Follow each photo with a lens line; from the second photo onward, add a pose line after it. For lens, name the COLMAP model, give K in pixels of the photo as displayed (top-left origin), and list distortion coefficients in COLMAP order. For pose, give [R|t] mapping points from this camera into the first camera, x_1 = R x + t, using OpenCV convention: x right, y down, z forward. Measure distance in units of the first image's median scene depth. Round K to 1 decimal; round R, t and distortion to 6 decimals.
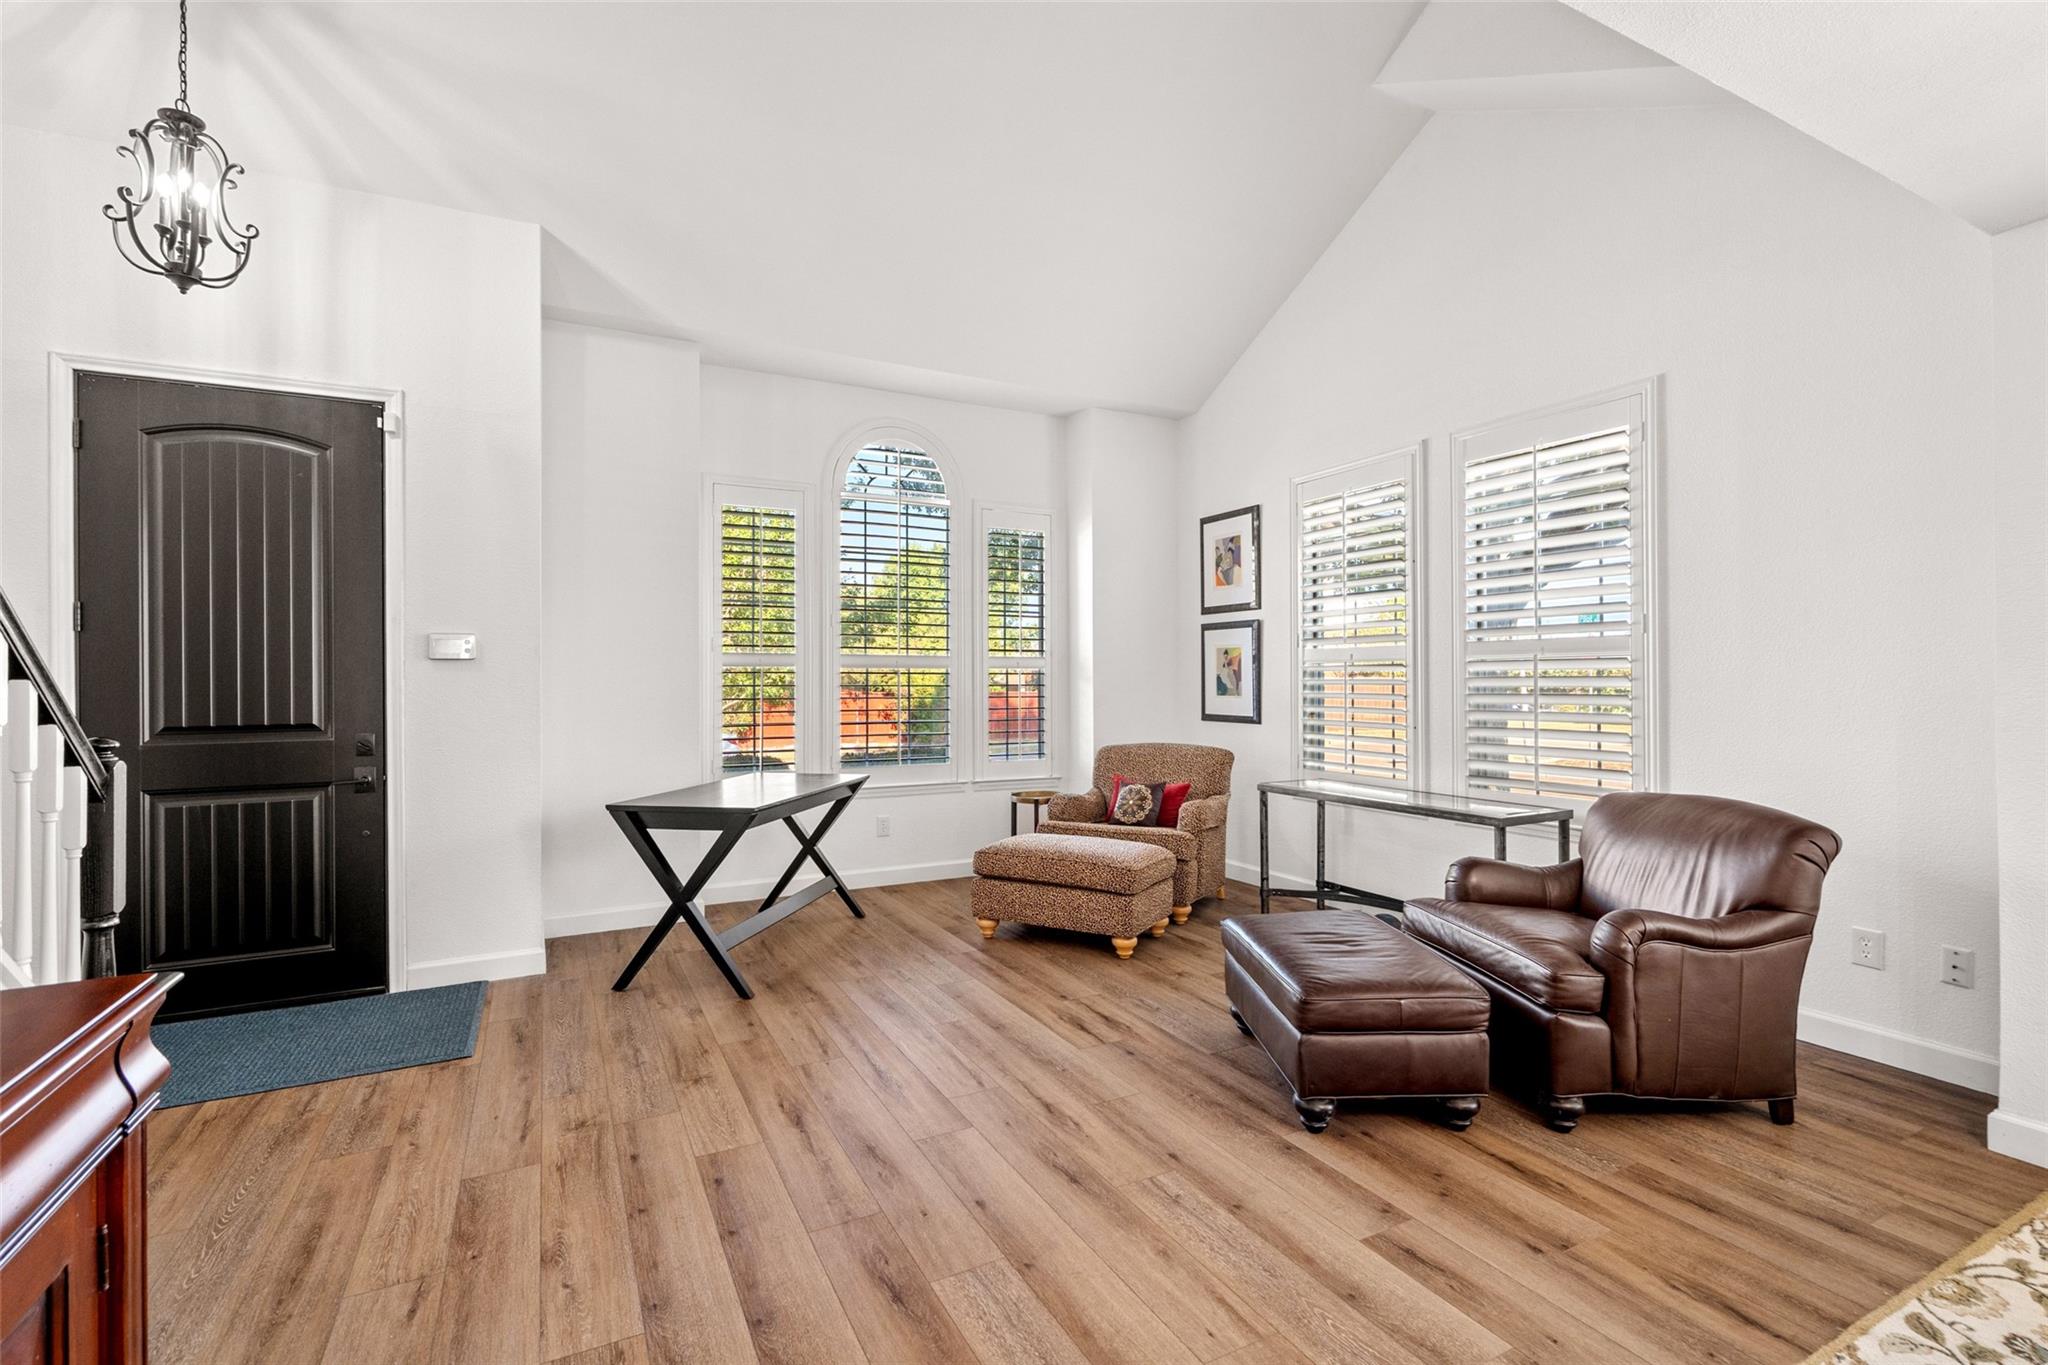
lens RADIAL K [[925.5, 0, 1027.7], [0, 925.5, 674.7], [0, 0, 1]] dist [-0.005744, 0.000093]
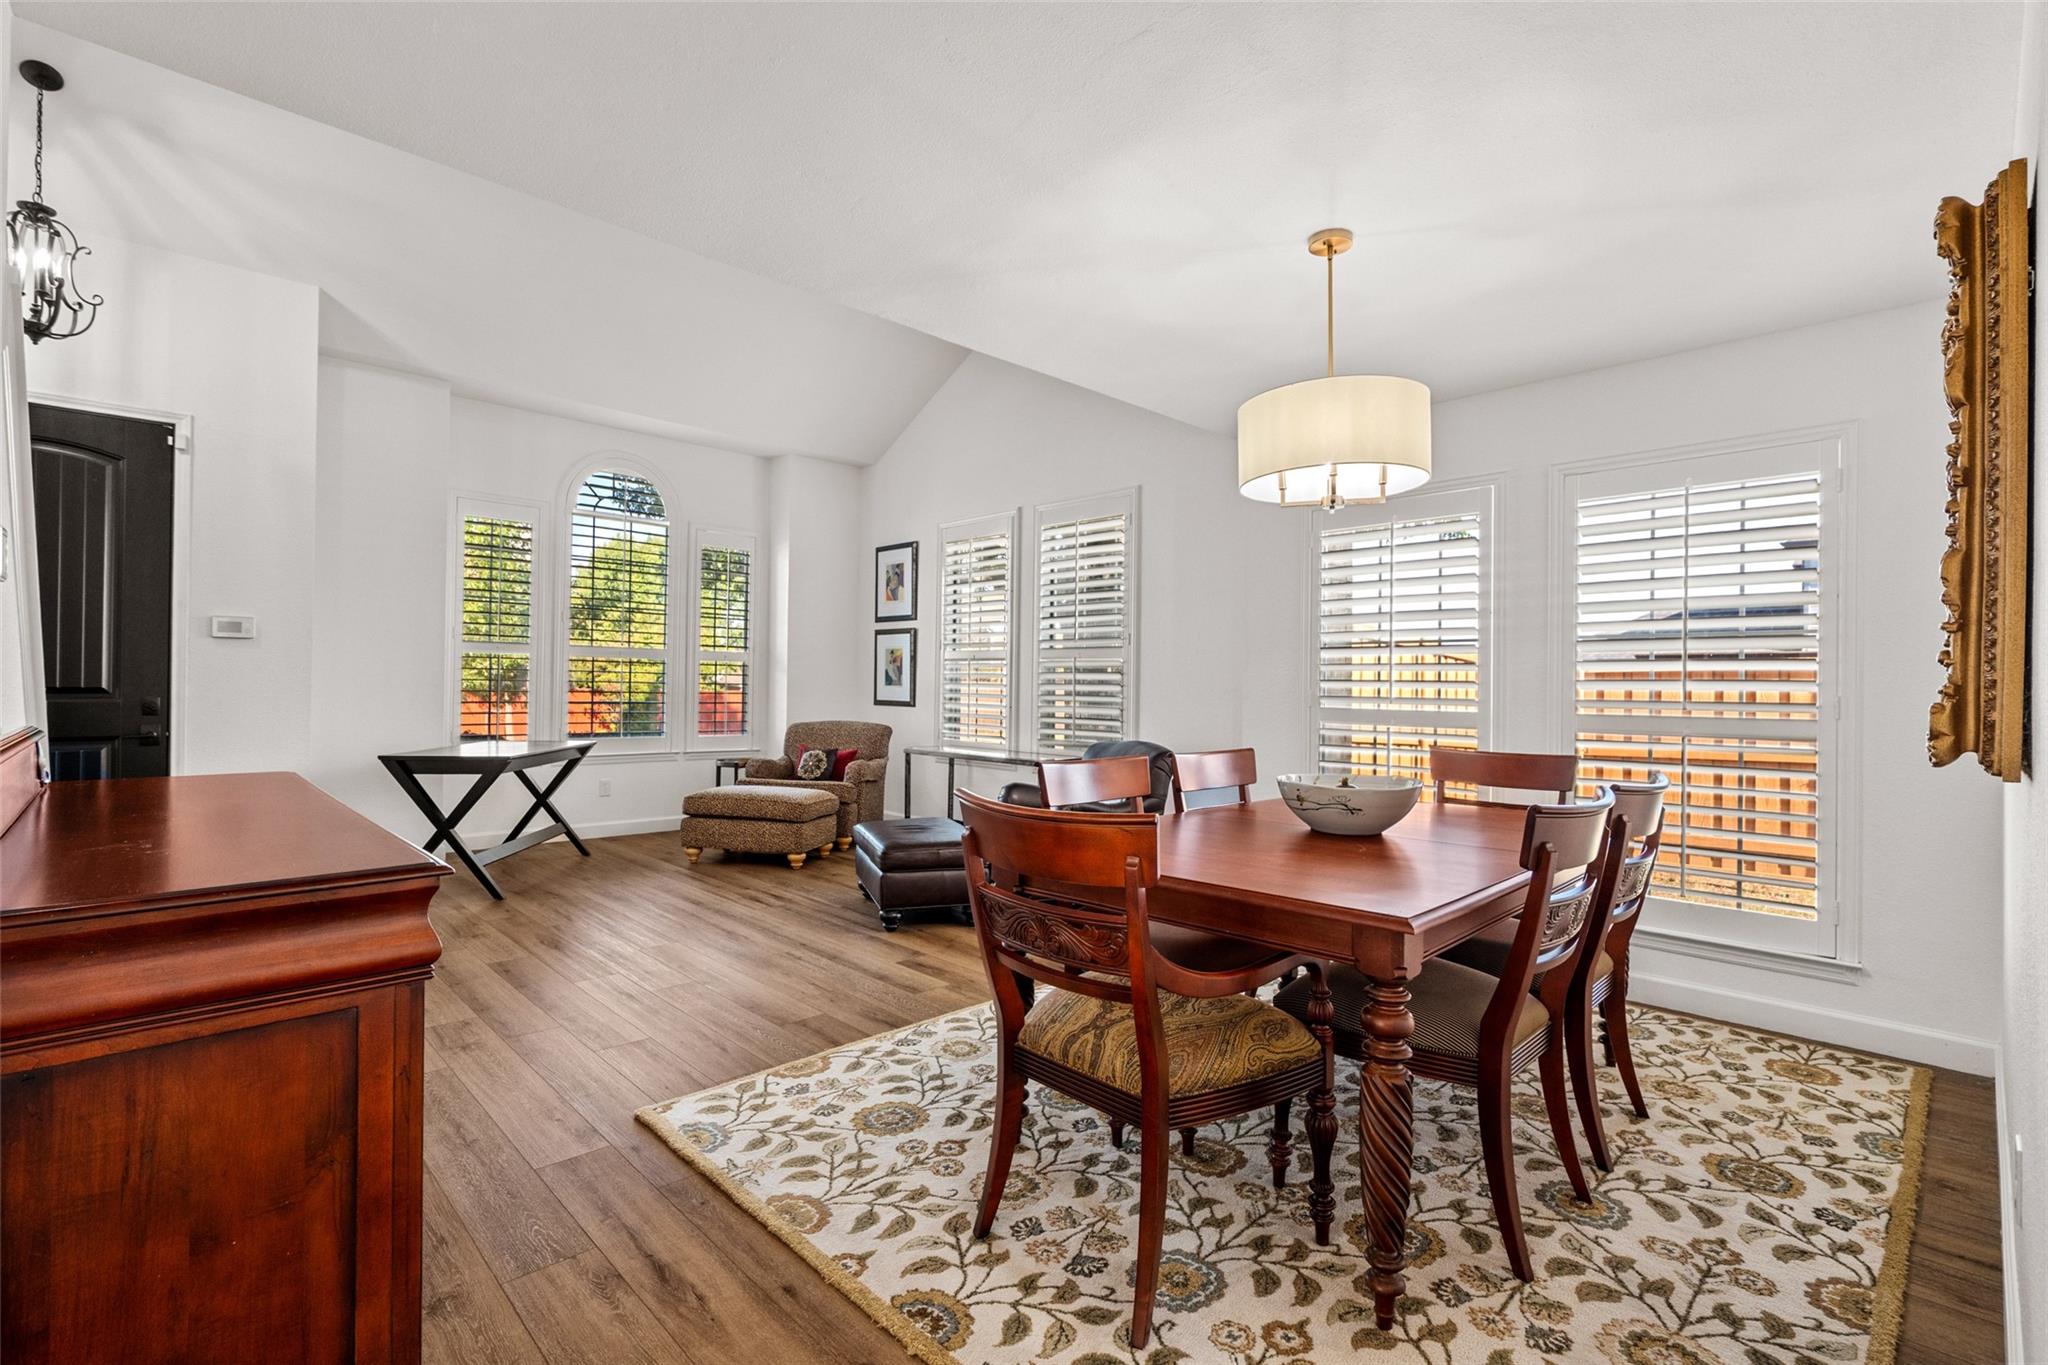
lens RADIAL K [[925.5, 0, 1017.9], [0, 925.5, 682.1], [0, 0, 1]] dist [-0.005744, 0.000093]
pose [[0.960182, 0.018750, 0.278744, 0.031203], [-0.020002, 0.999799, 0.001646, 0.017085], [-0.278657, -0.007156, 0.960364, -0.420897]]
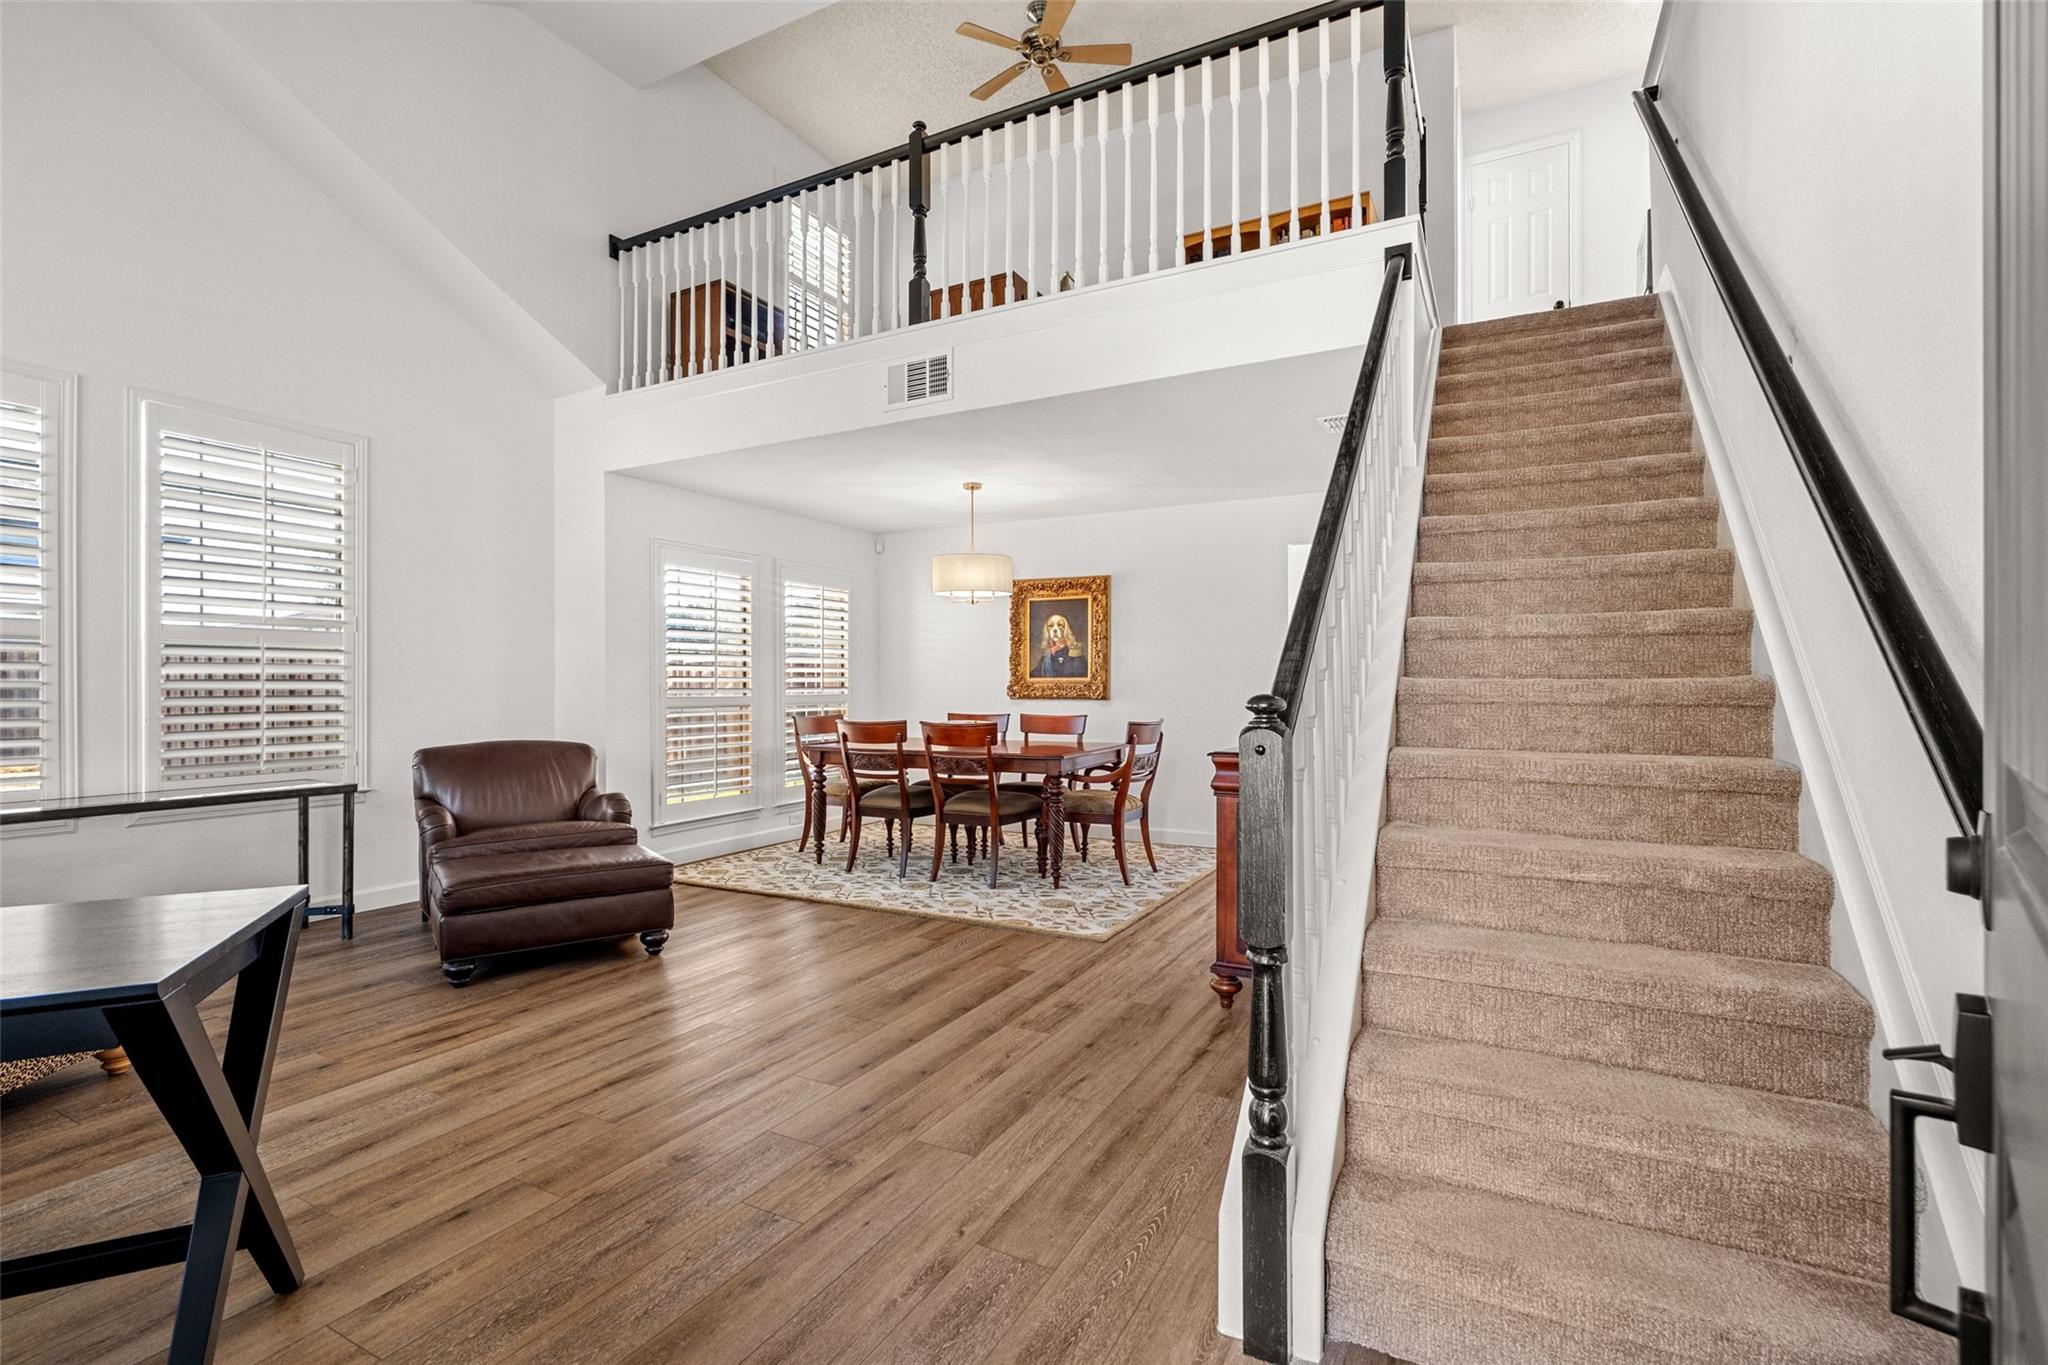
lens RADIAL K [[925.5, 0, 1003.8], [0, 925.5, 681.9], [0, 0, 1]] dist [-0.005744, 0.000093]
pose [[-0.550642, 0.008689, 0.834696, -0.792306], [-0.003194, 0.999917, -0.012516, 0.032503], [-0.834735, -0.009558, -0.550568, 0.828930]]
